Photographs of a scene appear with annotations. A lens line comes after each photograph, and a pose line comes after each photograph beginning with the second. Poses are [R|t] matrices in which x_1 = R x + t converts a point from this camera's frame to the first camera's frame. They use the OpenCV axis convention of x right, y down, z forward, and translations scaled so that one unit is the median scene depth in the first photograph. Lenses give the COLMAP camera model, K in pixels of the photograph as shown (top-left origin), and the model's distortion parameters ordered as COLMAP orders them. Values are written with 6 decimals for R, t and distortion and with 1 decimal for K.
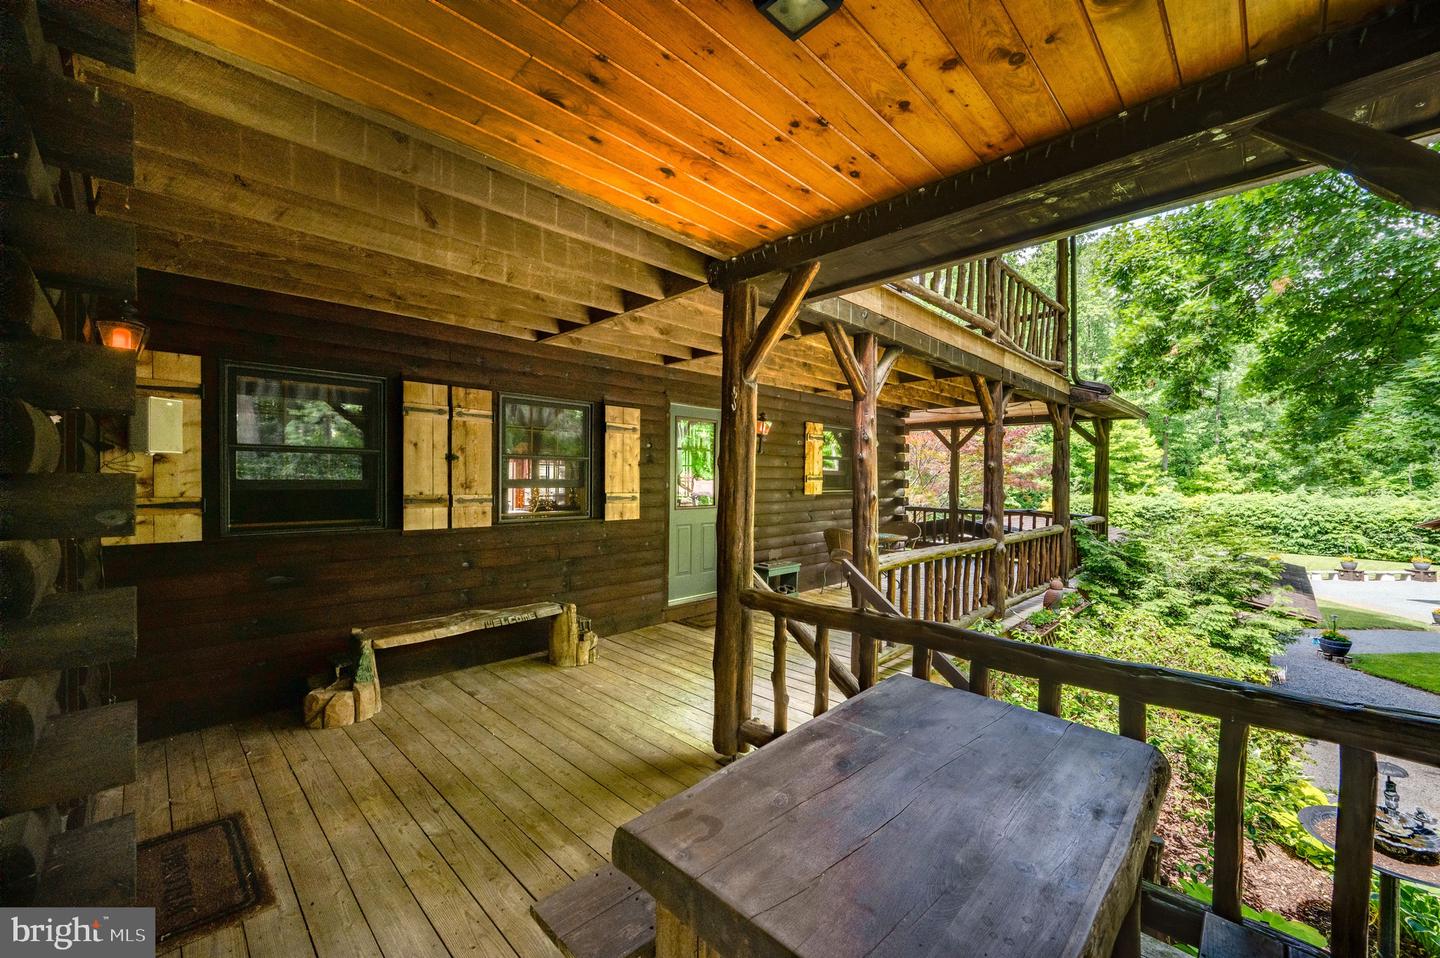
lens RADIAL K [[582.3, 0, 723.9], [0, 582.3, 485.5], [0, 0, 1]] dist [-0.001173, 0.000186]
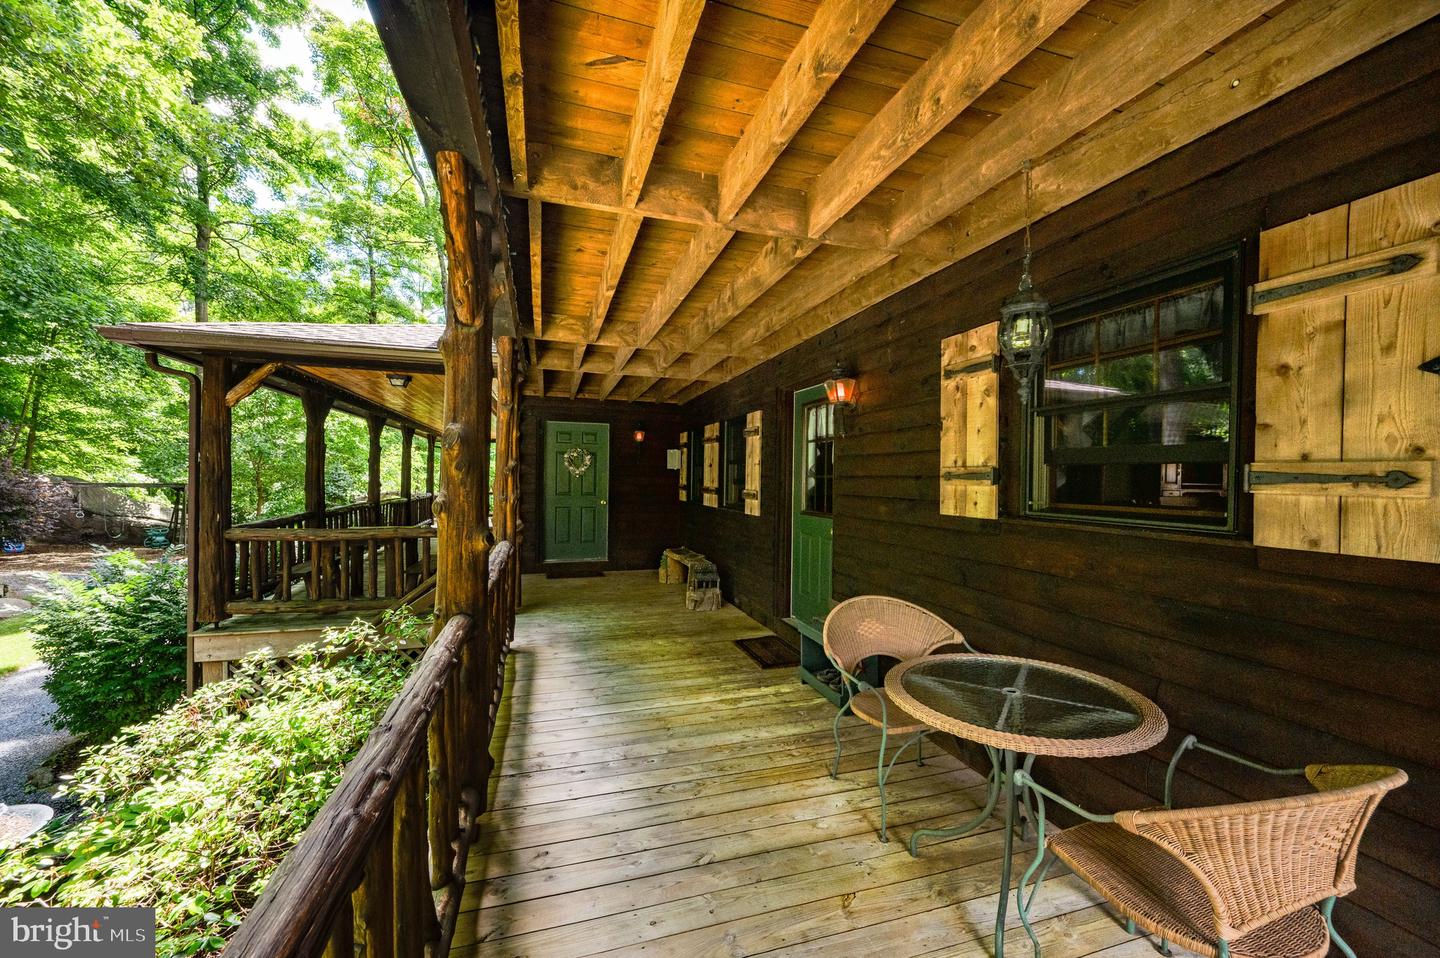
lens RADIAL K [[582.3, 0, 723.9], [0, 582.3, 485.5], [0, 0, 1]] dist [-0.001173, 0.000186]
pose [[-0.488123, 0.006144, -0.872753, 0.597218], [-0.013901, 0.999794, 0.014813, -0.008995], [0.872664, 0.019363, -0.487937, 1.097080]]
